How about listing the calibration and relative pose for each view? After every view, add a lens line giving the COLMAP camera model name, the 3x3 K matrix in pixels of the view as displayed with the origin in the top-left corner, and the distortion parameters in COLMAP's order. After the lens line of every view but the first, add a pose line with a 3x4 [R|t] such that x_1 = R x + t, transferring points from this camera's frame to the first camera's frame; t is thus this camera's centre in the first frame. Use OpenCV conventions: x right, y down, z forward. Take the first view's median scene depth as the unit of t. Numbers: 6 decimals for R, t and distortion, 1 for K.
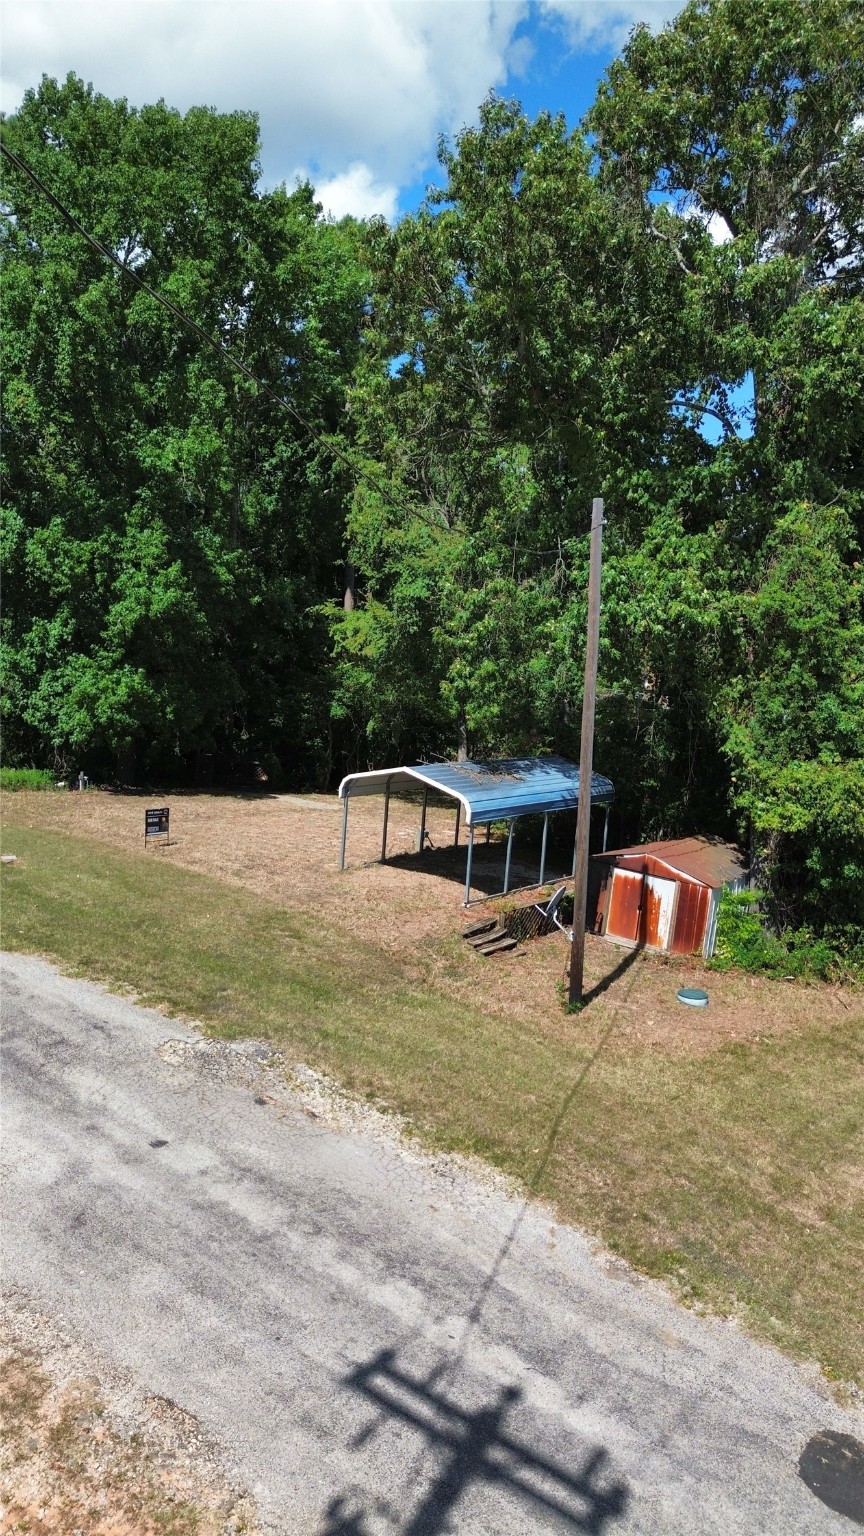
lens RADIAL K [[1135.7, 0, 432.0], [0, 1135.7, 768.0], [0, 0, 1]] dist [0.066438, -0.003446]
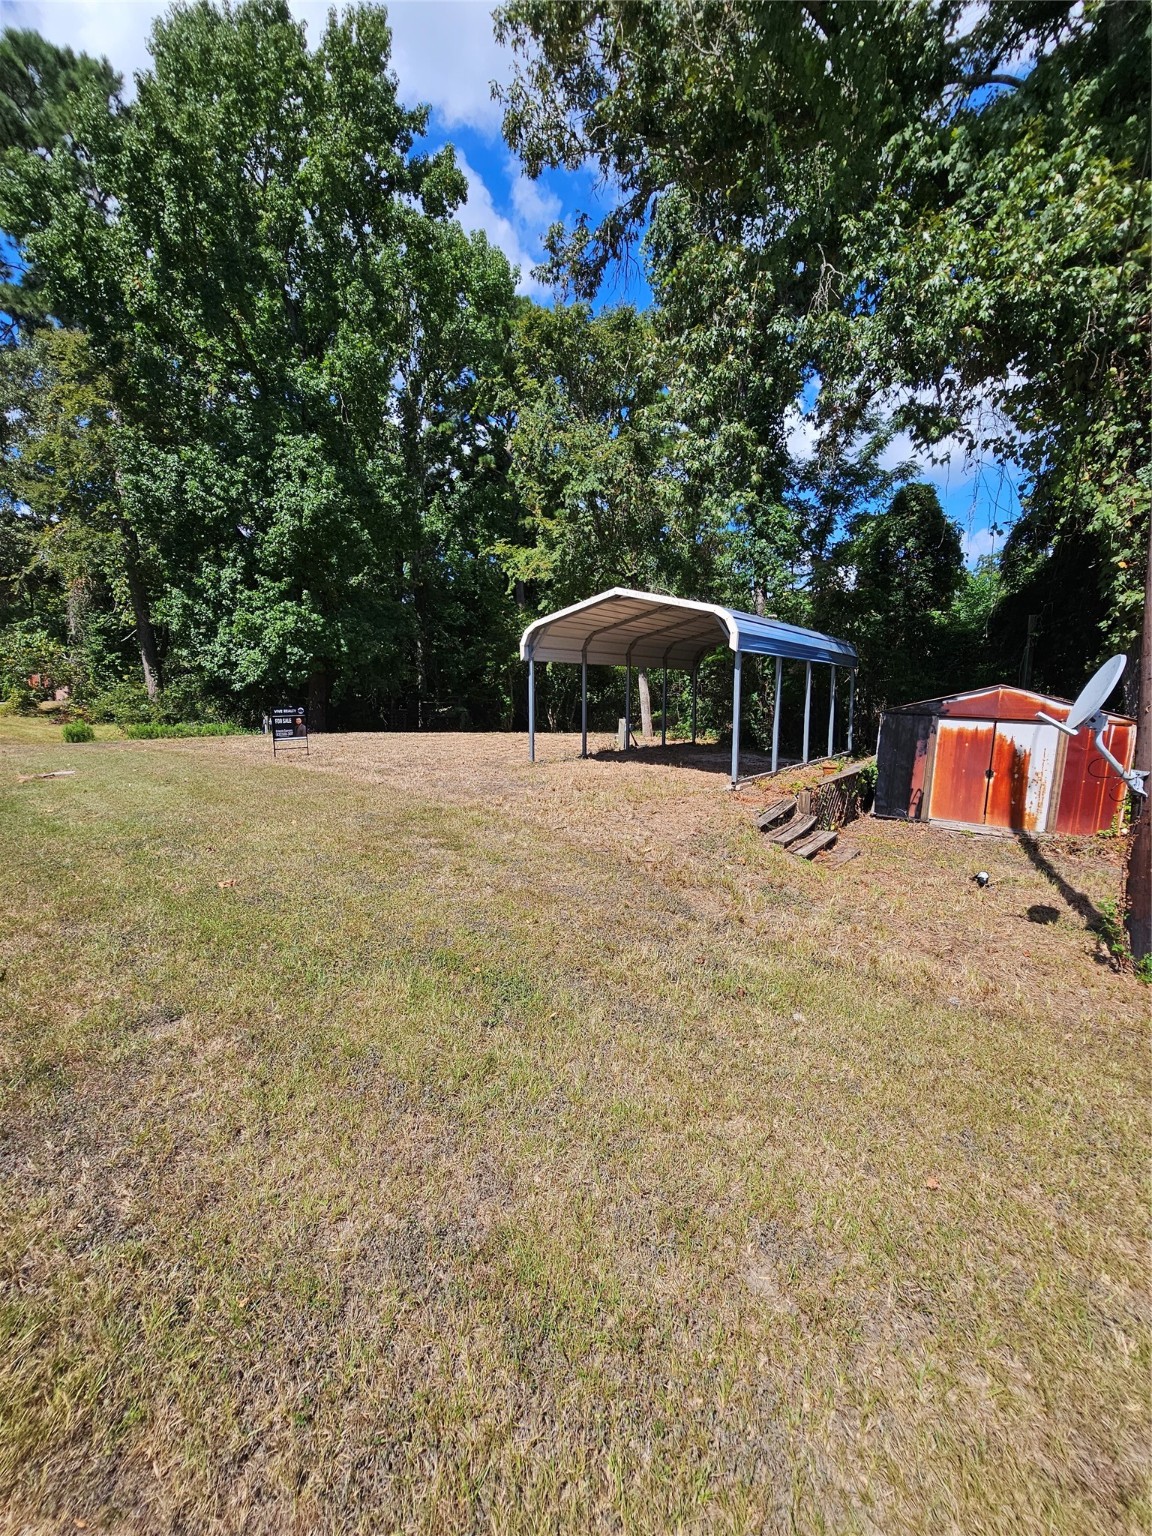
lens RADIAL K [[611.9, 0, 576.0], [0, 611.9, 768.0], [0, 0, 1]] dist [-0.011008, 0.000089]
pose [[0.997494, -0.070458, 0.006357, -0.057796], [0.070558, 0.997361, -0.017128, 0.107866], [-0.005133, 0.017534, 0.999833, 0.646686]]
